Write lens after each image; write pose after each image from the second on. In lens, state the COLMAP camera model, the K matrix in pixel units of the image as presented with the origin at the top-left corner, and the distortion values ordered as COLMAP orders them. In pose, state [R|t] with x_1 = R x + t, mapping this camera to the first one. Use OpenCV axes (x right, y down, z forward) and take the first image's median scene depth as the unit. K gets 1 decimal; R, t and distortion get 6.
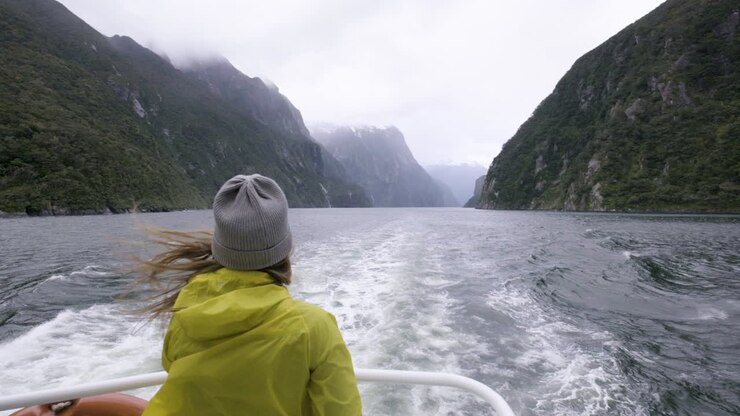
lens RADIAL K [[298.4, 0, 370.0], [0, 298.4, 208.0], [0, 0, 1]] dist [-0.000296, 0.000005]
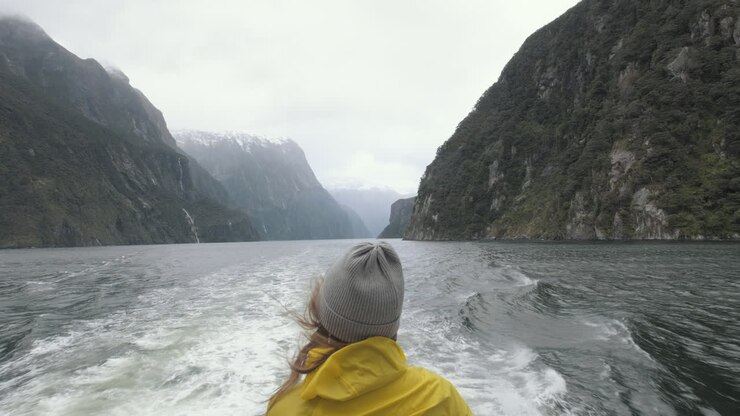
lens RADIAL K [[298.4, 0, 370.0], [0, 298.4, 208.0], [0, 0, 1]] dist [-0.000296, 0.000005]
pose [[0.952234, 0.009998, 0.305205, 0.082480], [0.022594, 0.994418, -0.103066, -0.002230], [-0.304531, 0.105039, 0.946693, 0.416068]]
